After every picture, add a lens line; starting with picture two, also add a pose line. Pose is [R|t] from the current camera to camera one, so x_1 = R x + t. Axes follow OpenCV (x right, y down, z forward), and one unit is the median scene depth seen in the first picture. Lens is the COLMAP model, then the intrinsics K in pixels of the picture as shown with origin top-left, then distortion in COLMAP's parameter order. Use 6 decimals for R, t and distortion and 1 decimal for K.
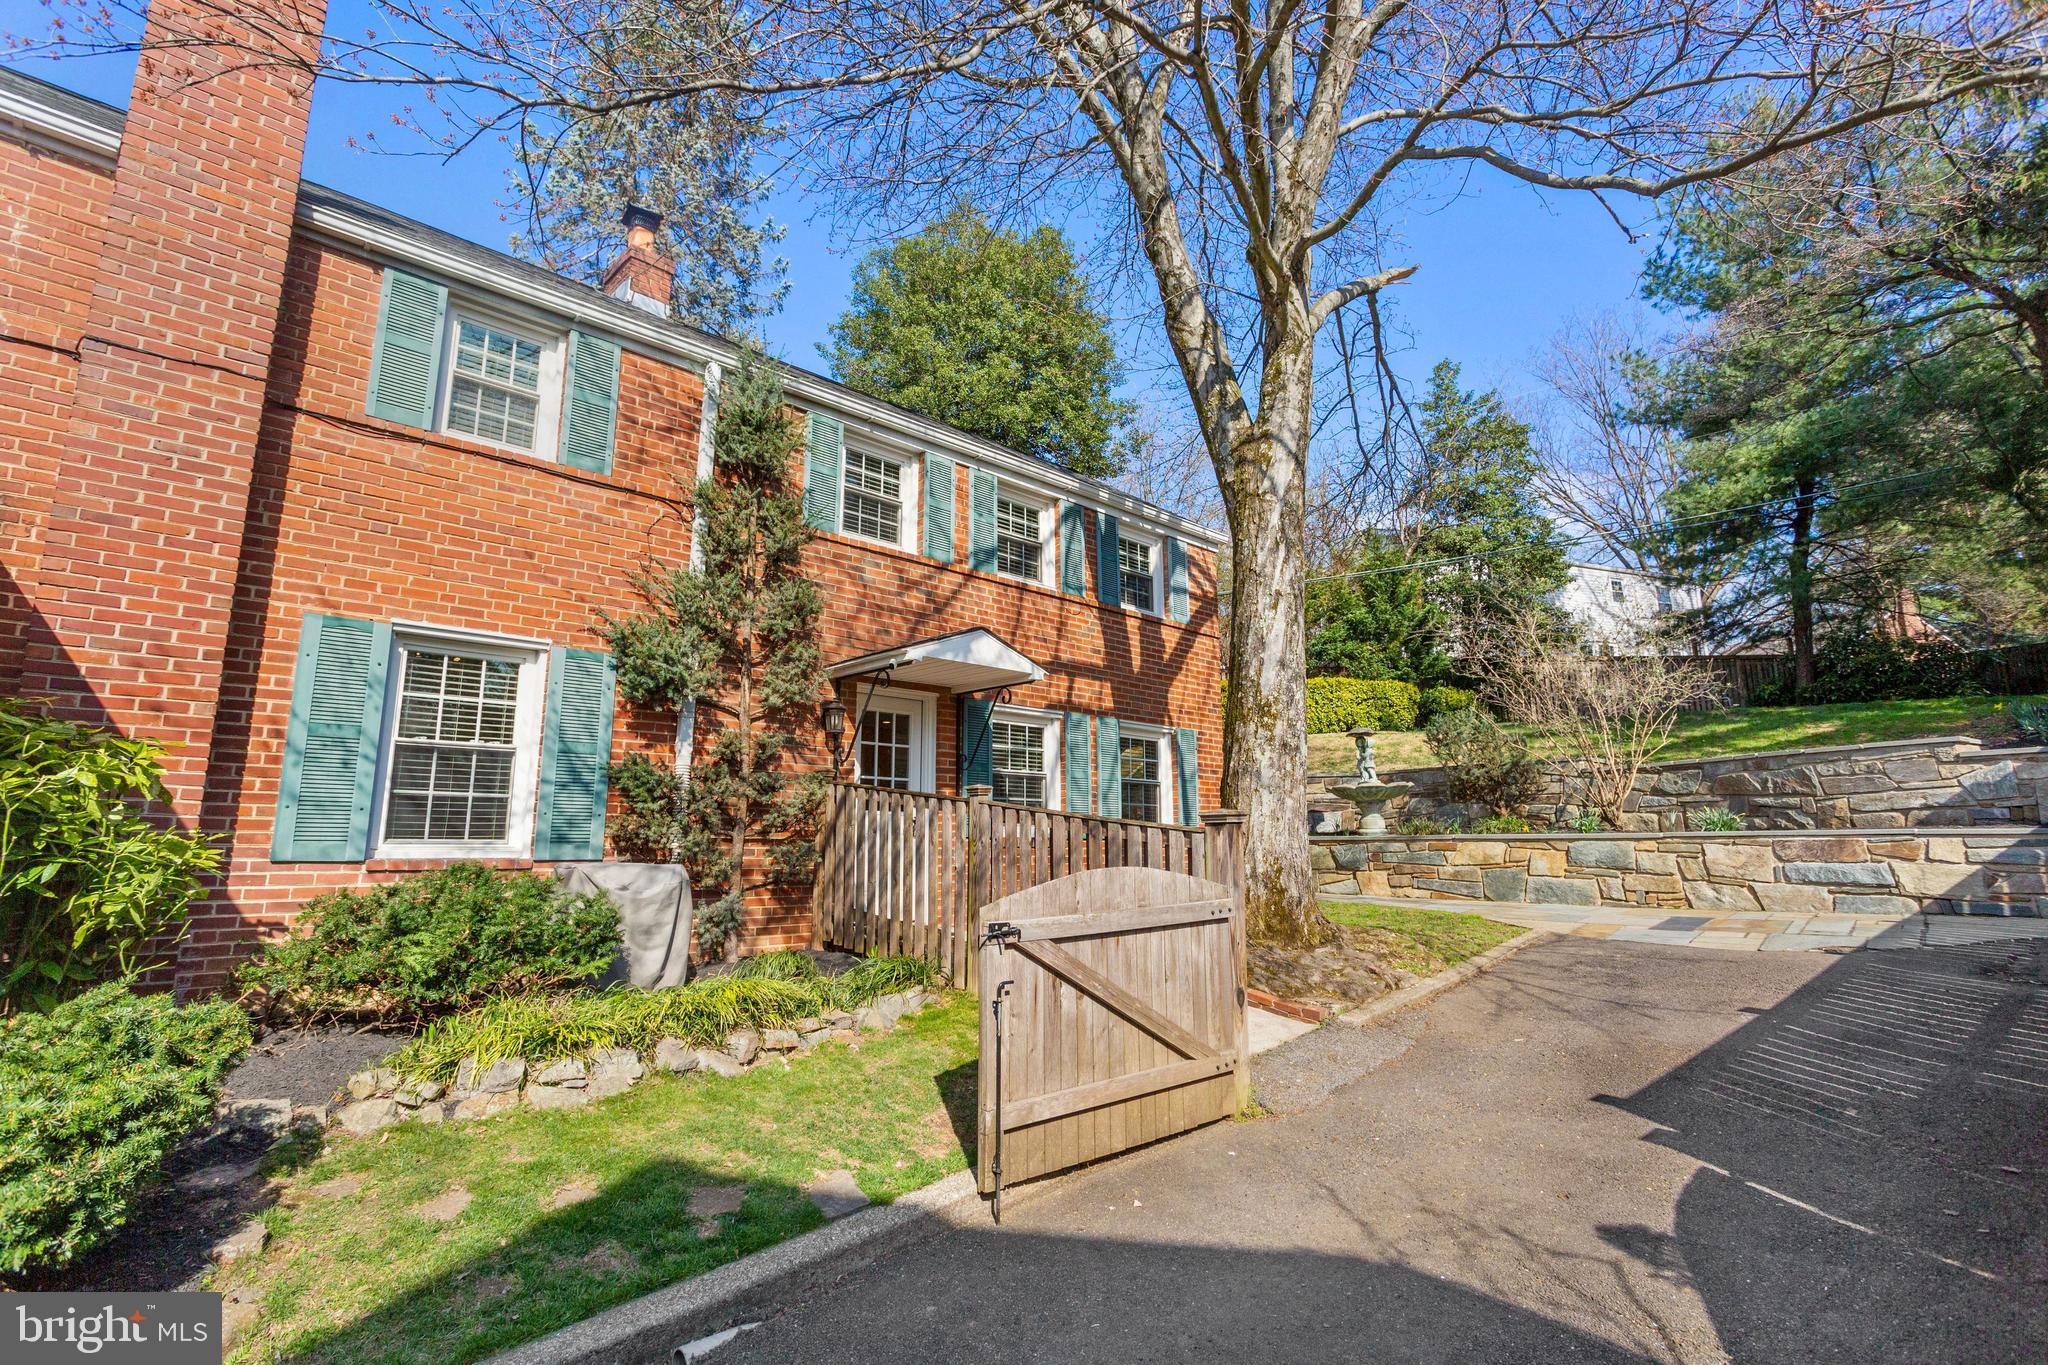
lens RADIAL K [[908.4, 0, 1041.2], [0, 908.4, 666.9], [0, 0, 1]] dist [-0.013329, 0.003224]
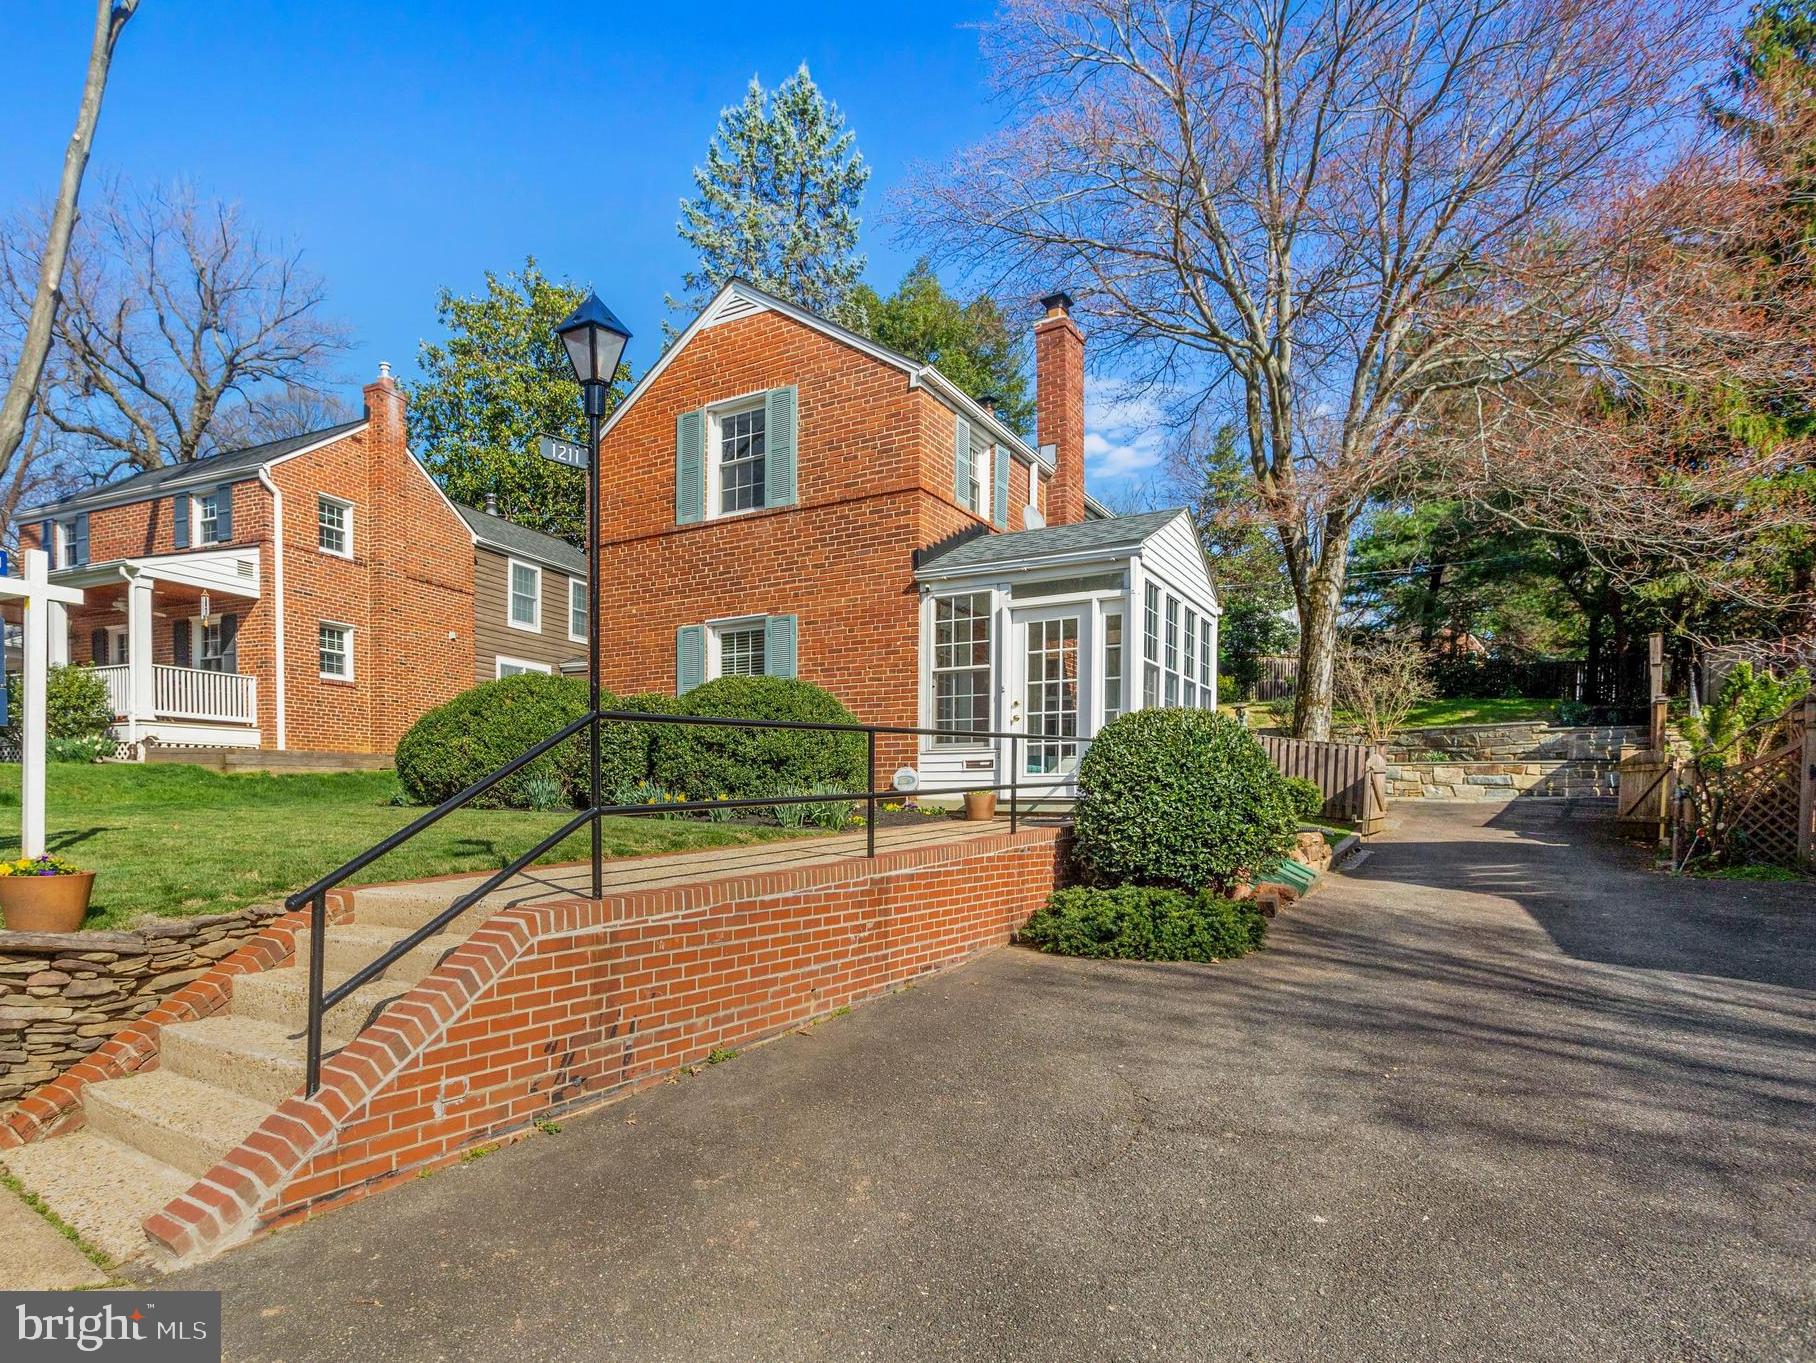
lens RADIAL K [[926.0, 0, 829.1], [0, 926.0, 803.6], [0, 0, 1]] dist [-0.021164, 0.003737]
pose [[0.977960, 0.009684, 0.208566, -1.092236], [-0.051246, 0.979500, 0.194816, -0.069057], [-0.202404, -0.201211, 0.958409, -0.794581]]
